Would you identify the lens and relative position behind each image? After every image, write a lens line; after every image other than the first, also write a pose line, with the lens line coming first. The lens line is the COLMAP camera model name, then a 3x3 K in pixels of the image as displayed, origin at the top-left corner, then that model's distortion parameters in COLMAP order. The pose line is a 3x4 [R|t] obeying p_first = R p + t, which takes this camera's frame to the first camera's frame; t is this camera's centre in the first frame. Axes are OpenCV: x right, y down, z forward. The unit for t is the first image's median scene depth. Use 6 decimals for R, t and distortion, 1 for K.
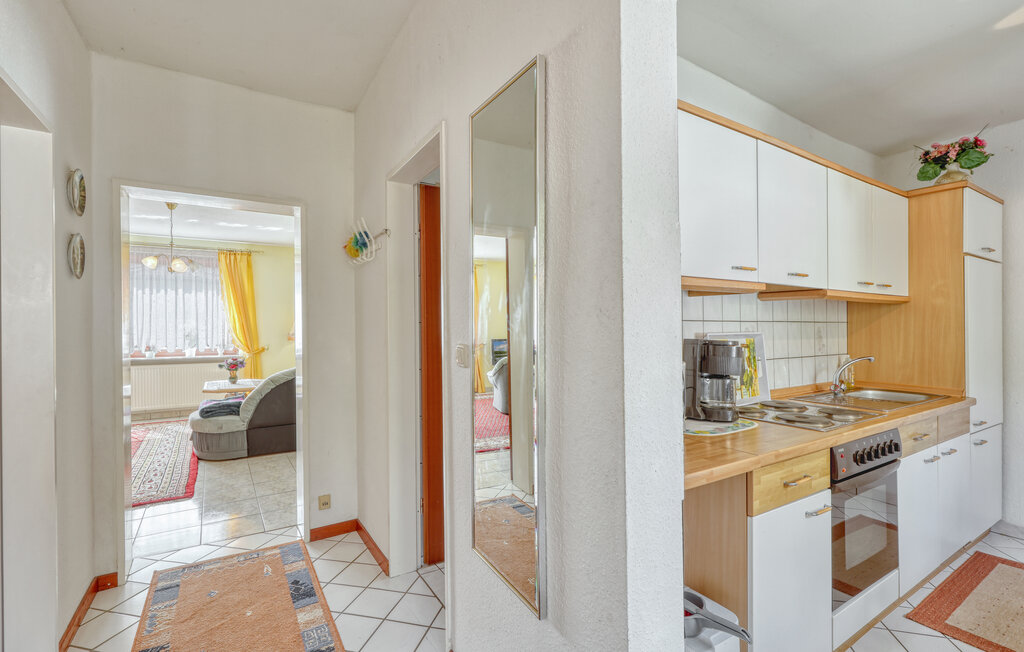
lens RADIAL K [[457.7, 0, 509.5], [0, 457.7, 324.3], [0, 0, 1]] dist [-0.000450, -0.000107]
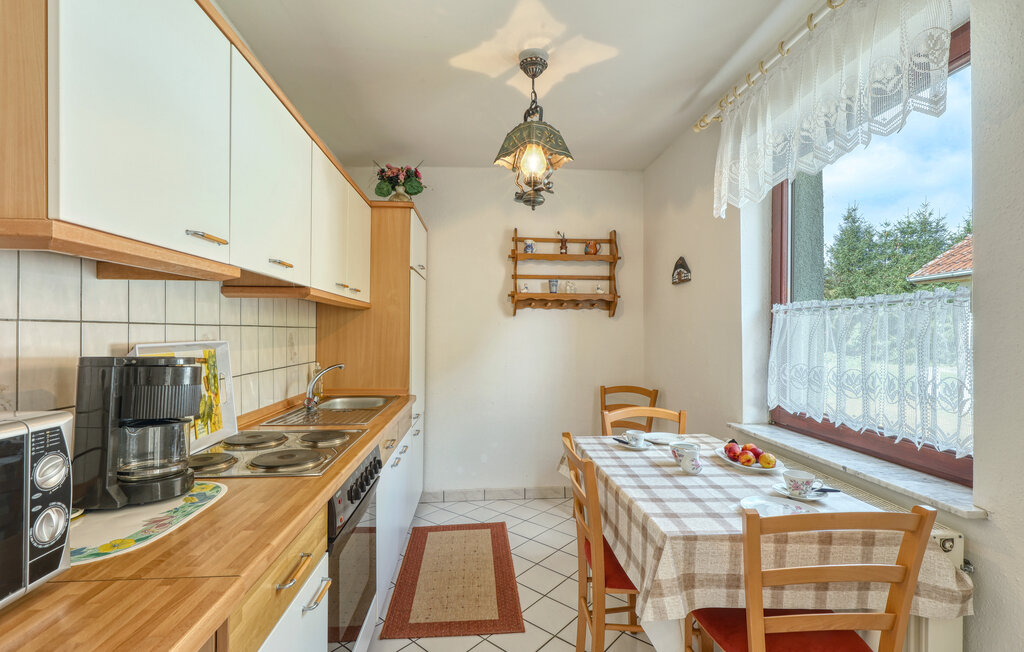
lens RADIAL K [[457.7, 0, 509.5], [0, 457.7, 324.3], [0, 0, 1]] dist [-0.000450, -0.000107]
pose [[0.468487, 0.014694, 0.883348, 0.125252], [-0.005467, 0.999891, -0.013733, -0.000688], [-0.883454, 0.001604, 0.468516, 0.273786]]
